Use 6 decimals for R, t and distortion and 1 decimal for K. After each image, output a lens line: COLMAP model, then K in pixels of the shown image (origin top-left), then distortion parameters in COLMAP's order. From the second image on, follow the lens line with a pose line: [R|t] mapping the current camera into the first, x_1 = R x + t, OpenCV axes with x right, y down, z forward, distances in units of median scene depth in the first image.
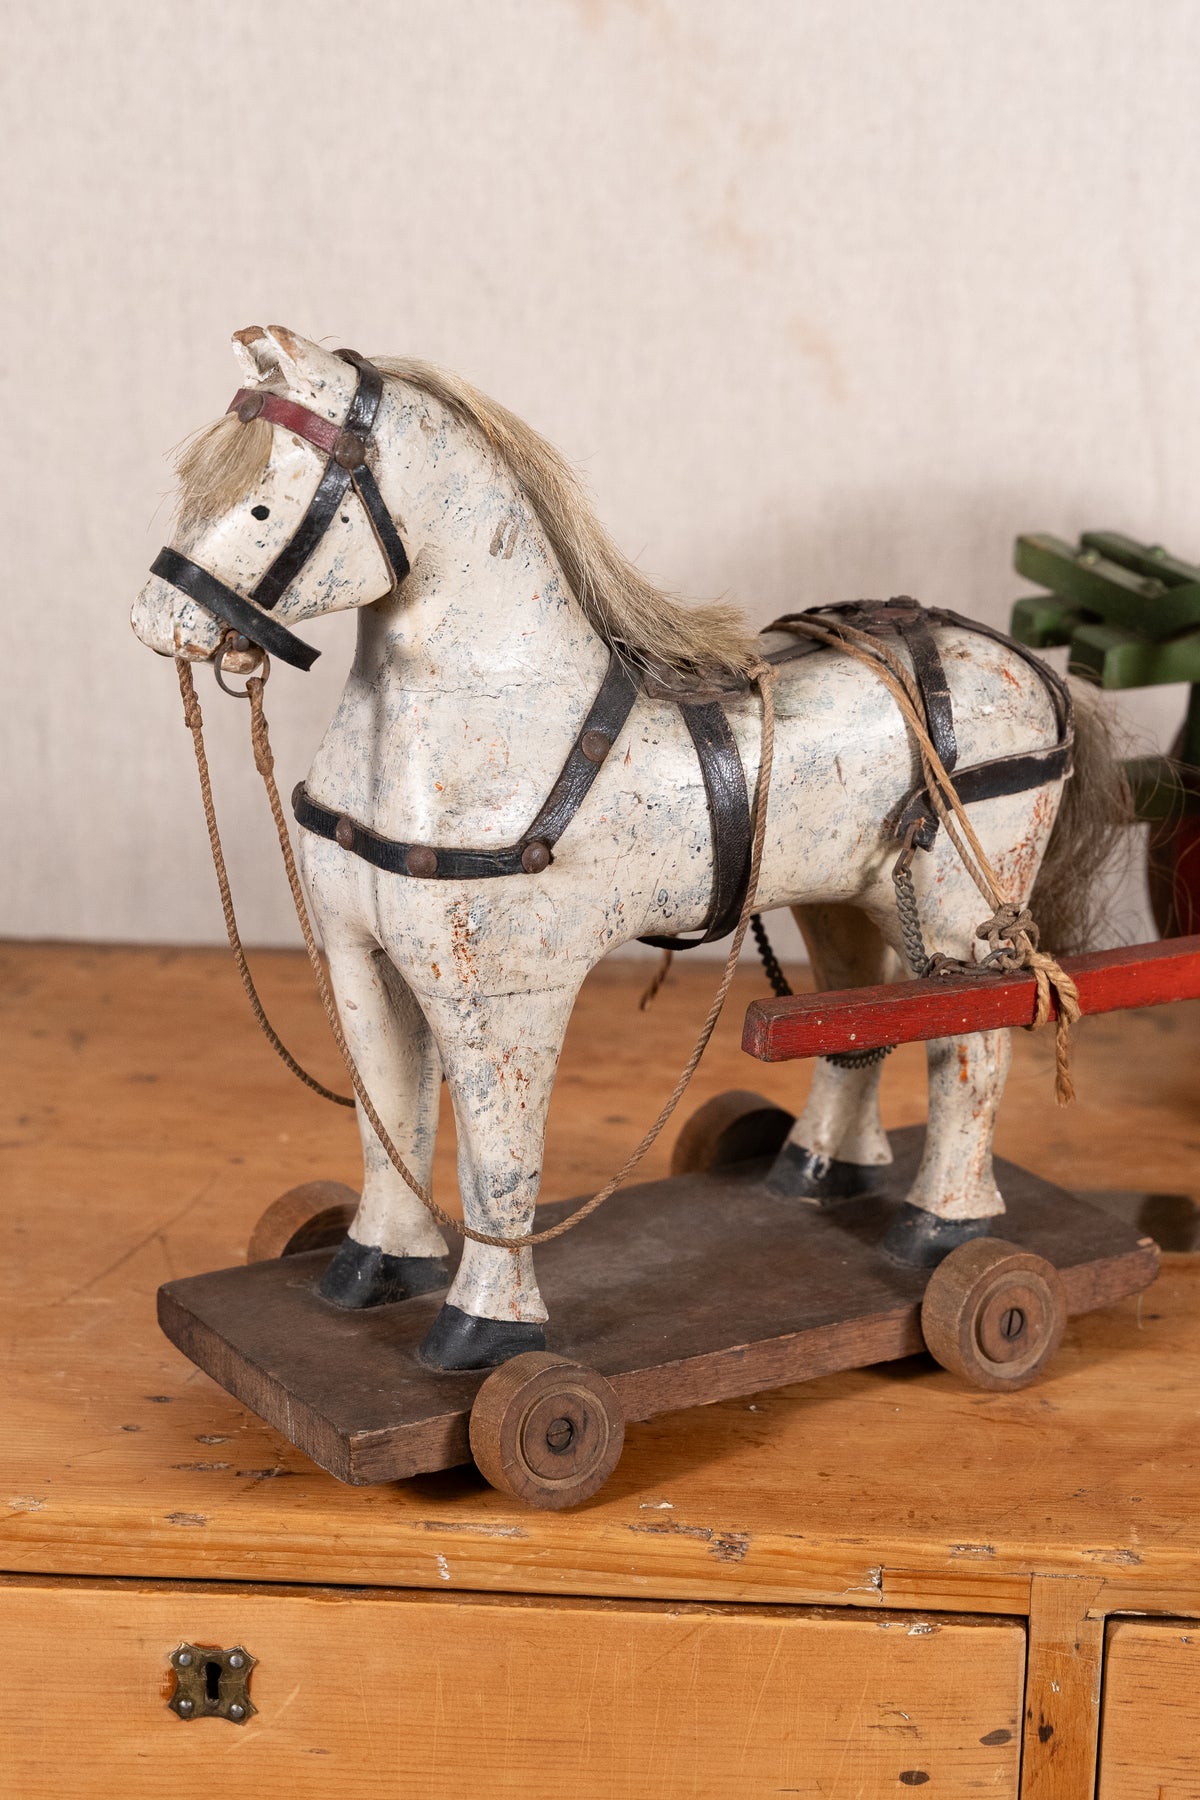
lens RADIAL K [[4826.1, 0, 562.7], [0, 4826.1, 840.0], [0, 0, 1]] dist [0.010254, -0.188004]
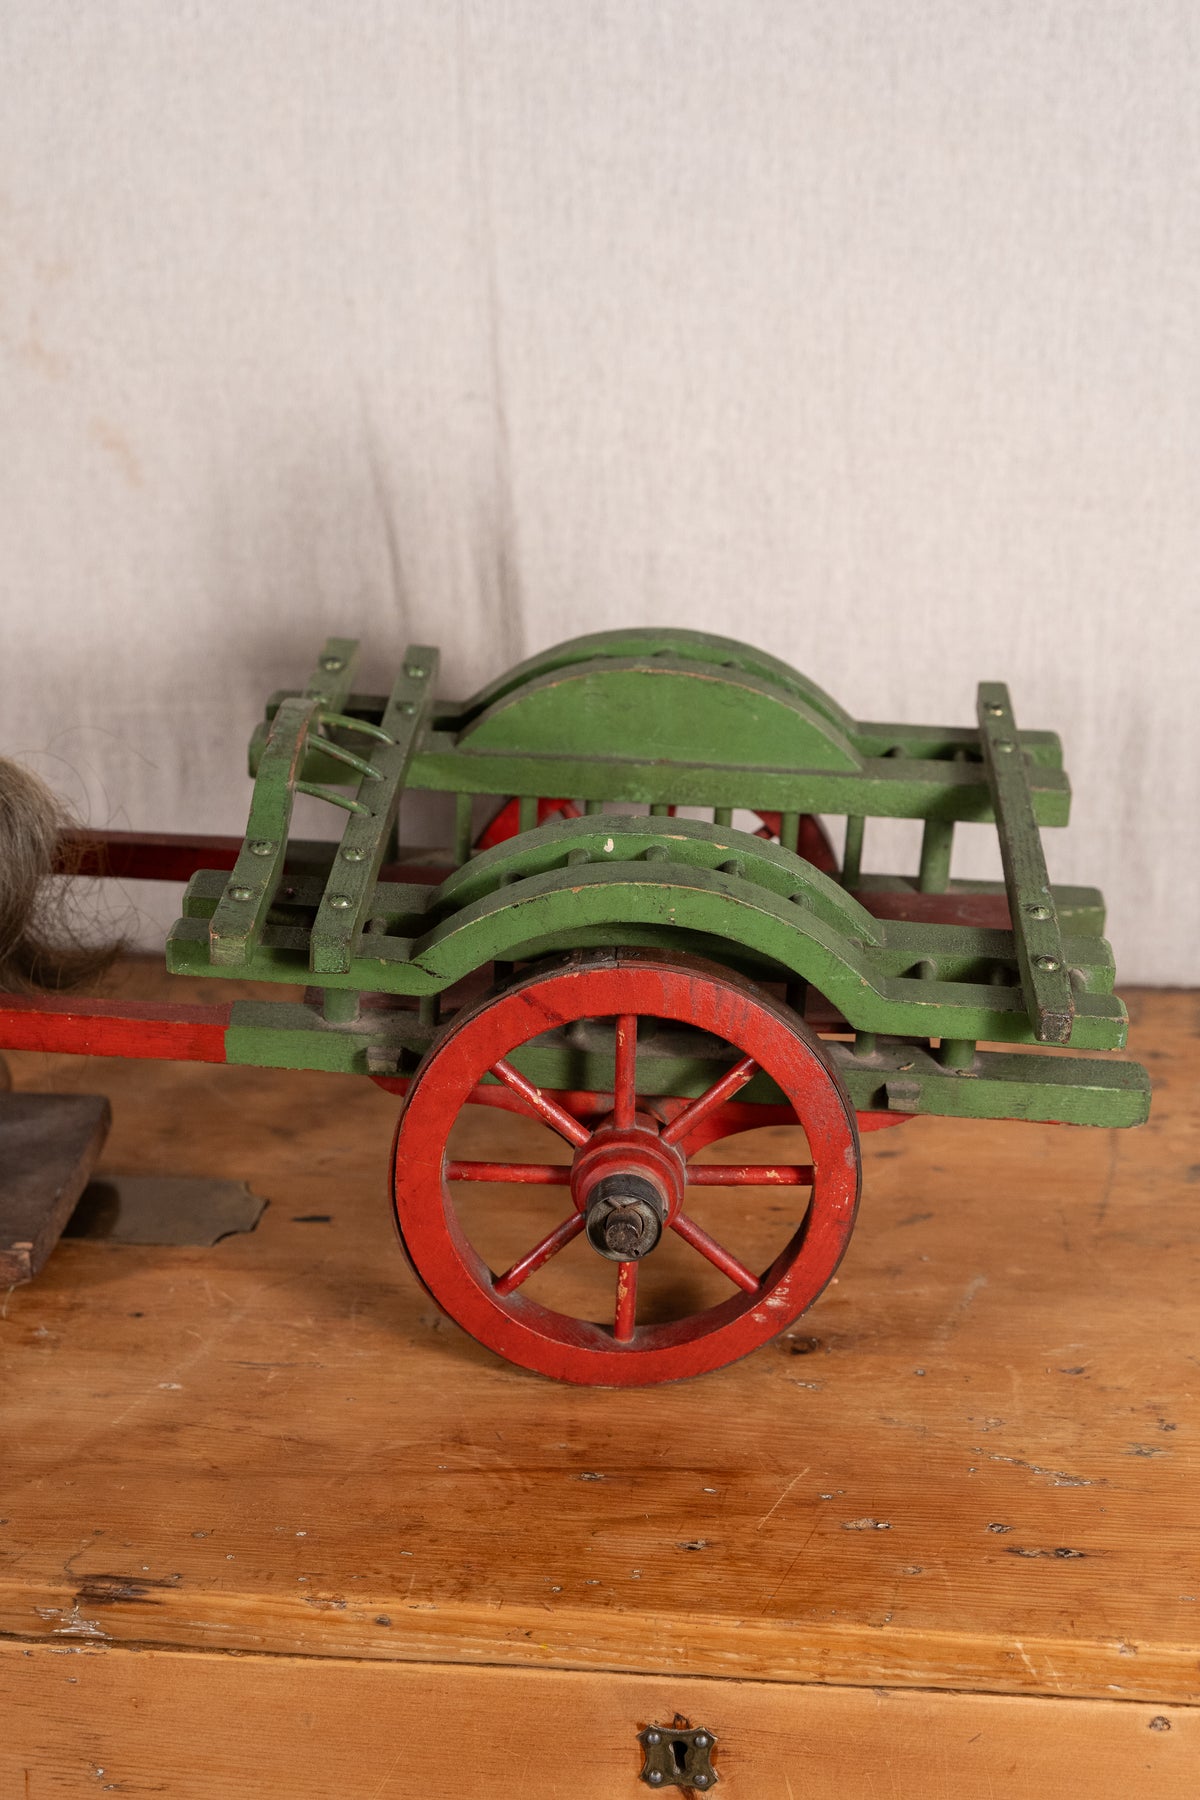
lens RADIAL K [[2897.2, 0, 657.0], [0, 2897.2, 895.3], [0, 0, 1]] dist [-0.010269, 0.029887]
pose [[0.999016, -0.005177, -0.044046, 0.304127], [0.009142, 0.995872, 0.090309, -0.070558], [0.043397, -0.090623, 0.994939, 0.342882]]
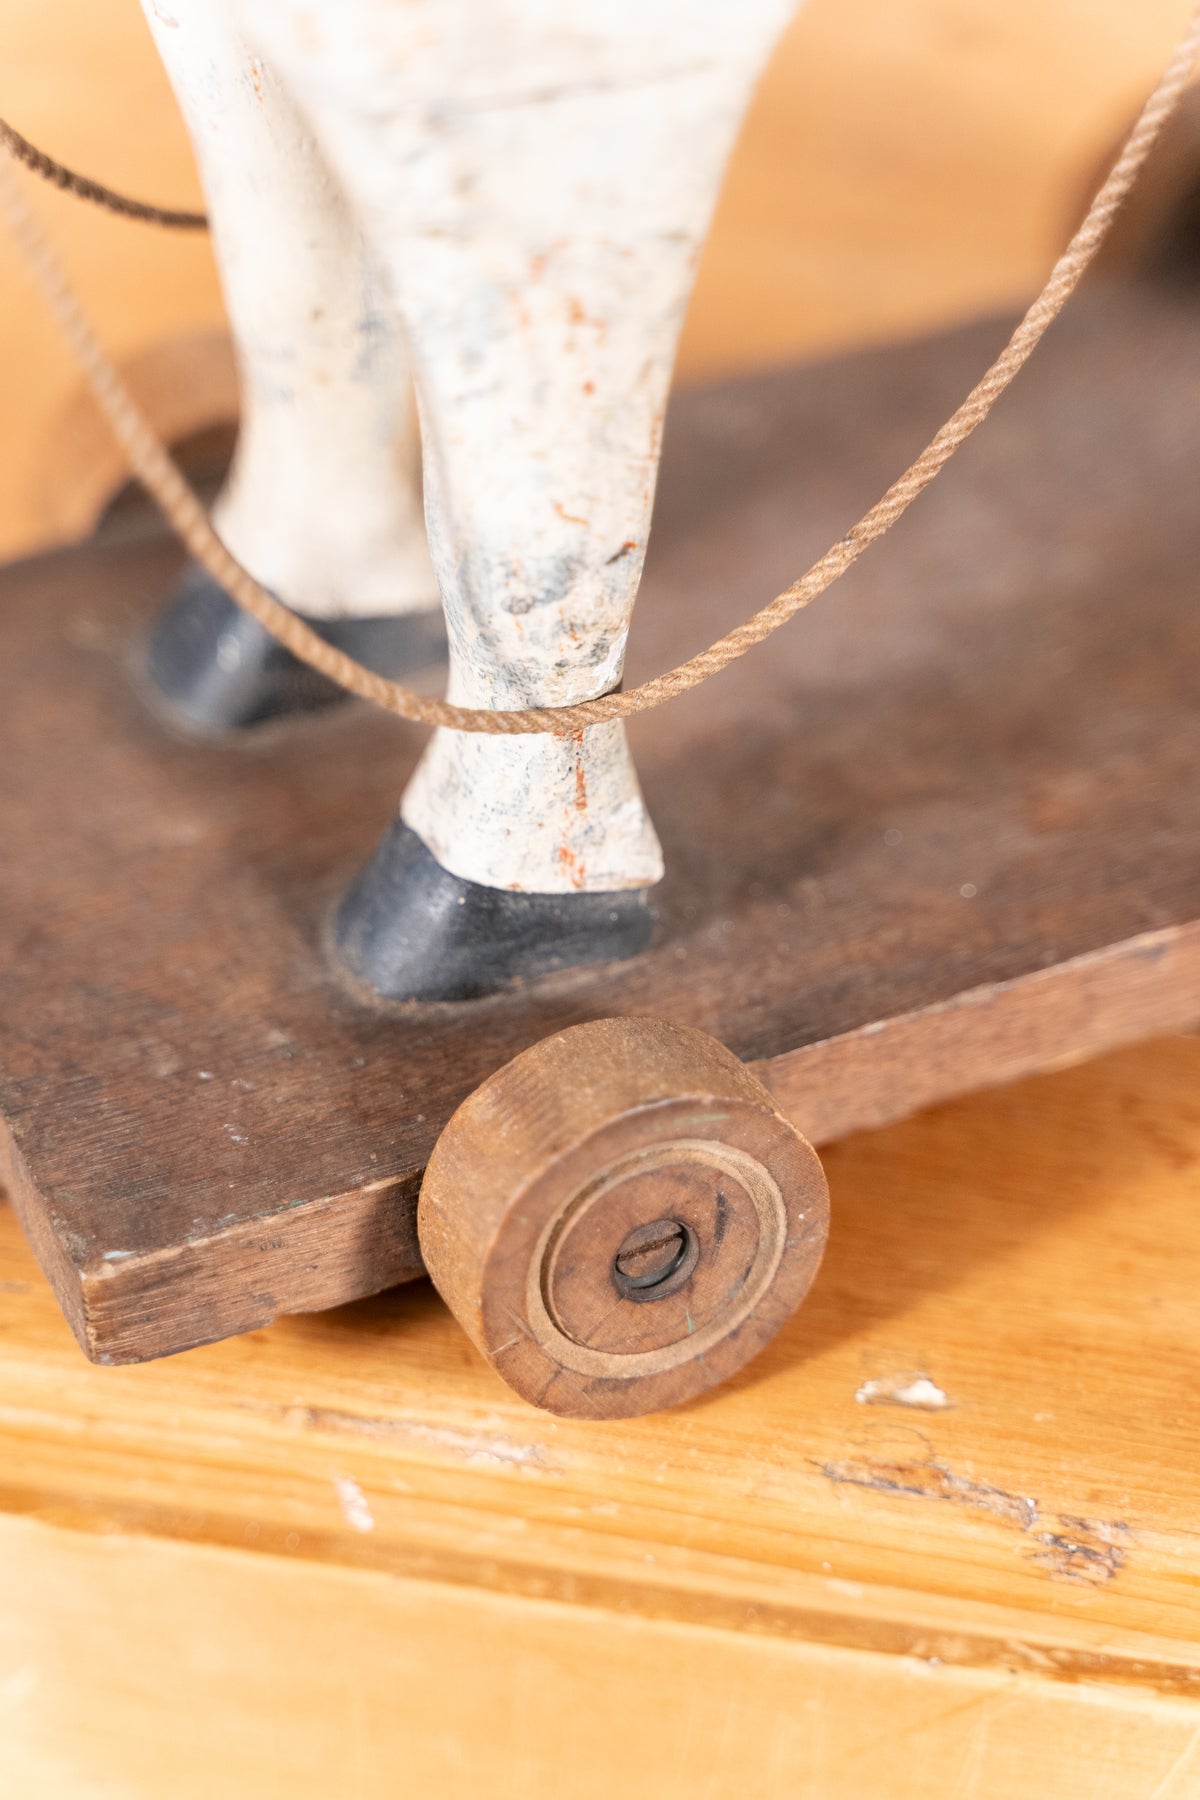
lens RADIAL K [[4107.6, 0, 600.0], [0, 4107.6, 900.0], [0, 0, 1]] dist [0.064672, 0.262963]
pose [[0.993349, 0.069719, -0.091638, 0.022880], [-0.026543, 0.913067, 0.406944, -0.033451], [0.112043, -0.401805, 0.908845, 0.710541]]
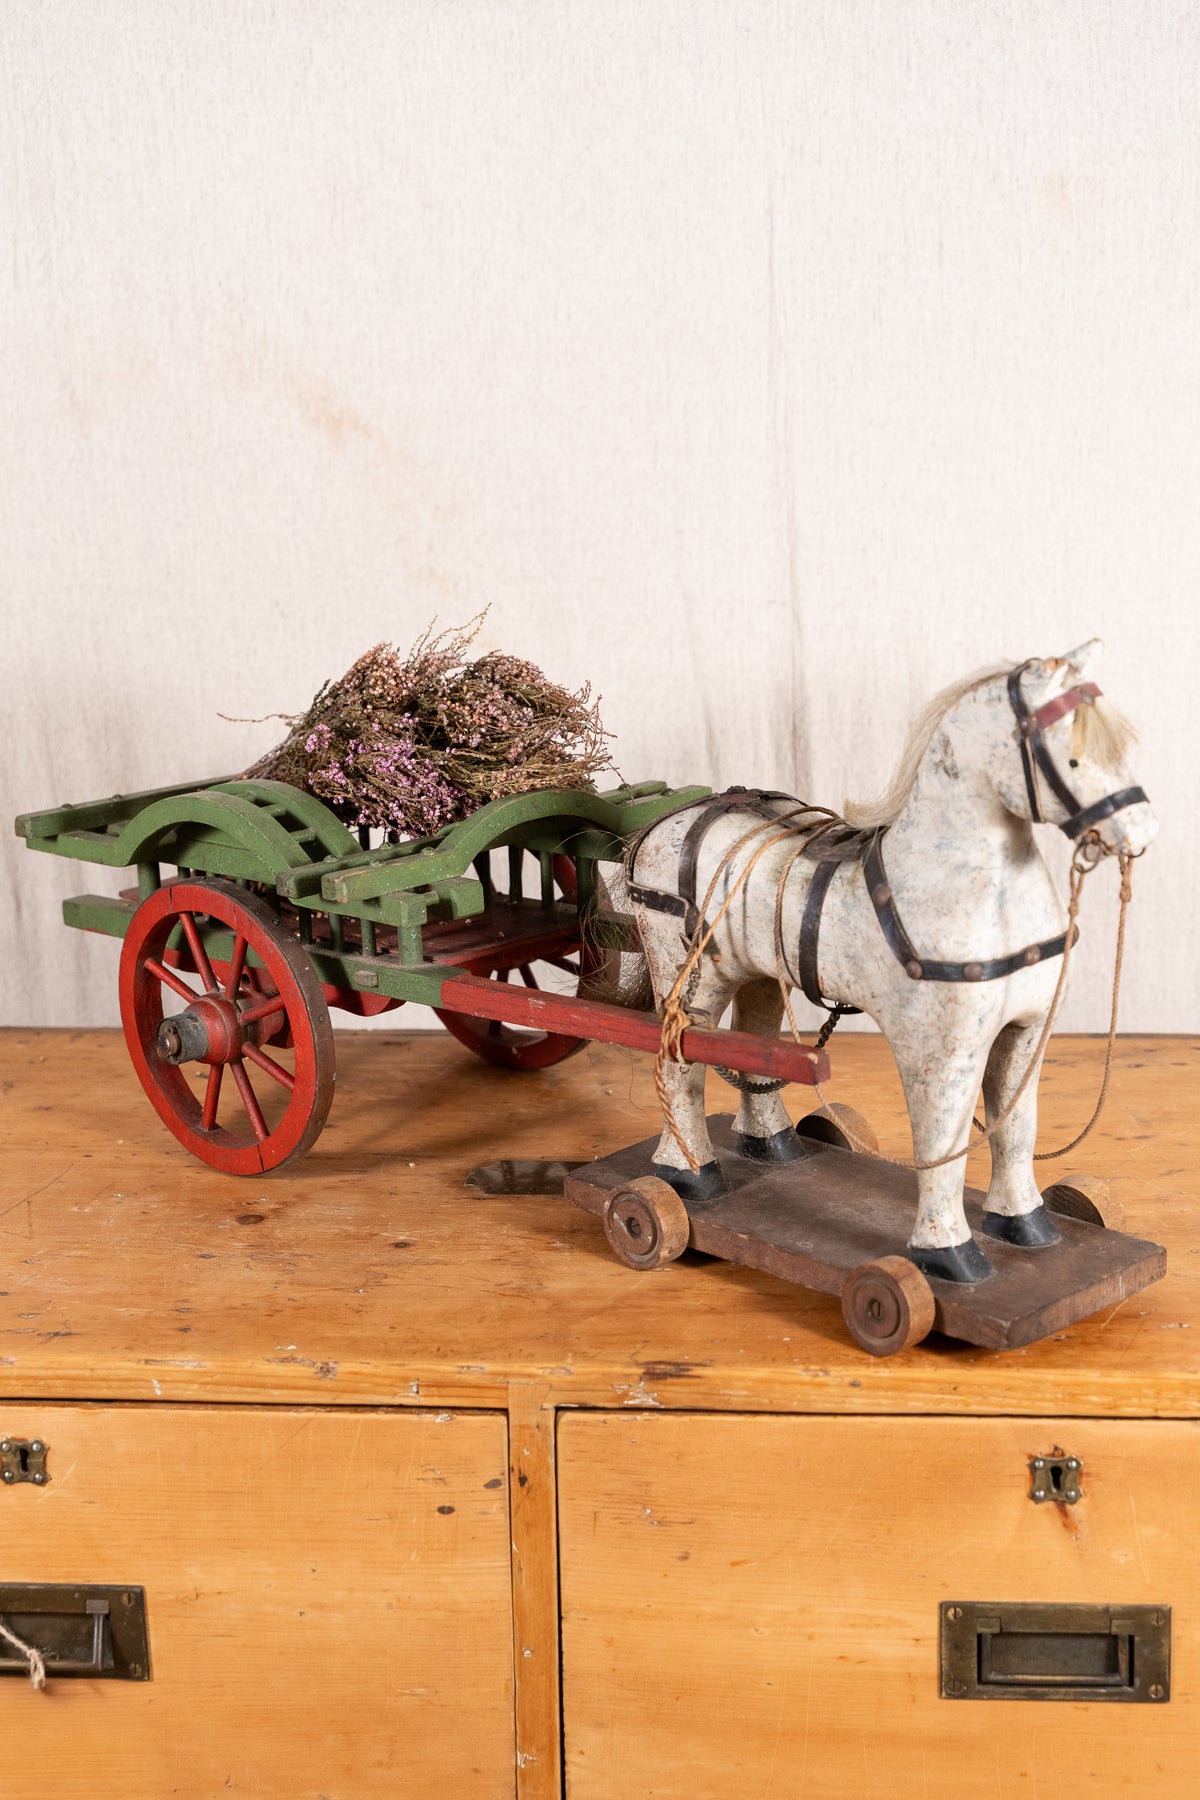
lens RADIAL K [[3480.8, 0, 600.0], [0, 3480.8, 900.0], [0, 0, 1]] dist [0.001590, -0.065083]
pose [[0.999062, -0.025354, -0.035095, 0.172322], [0.024316, 0.999264, -0.029677, 0.022913], [0.035821, 0.028796, 0.998943, -0.189829]]
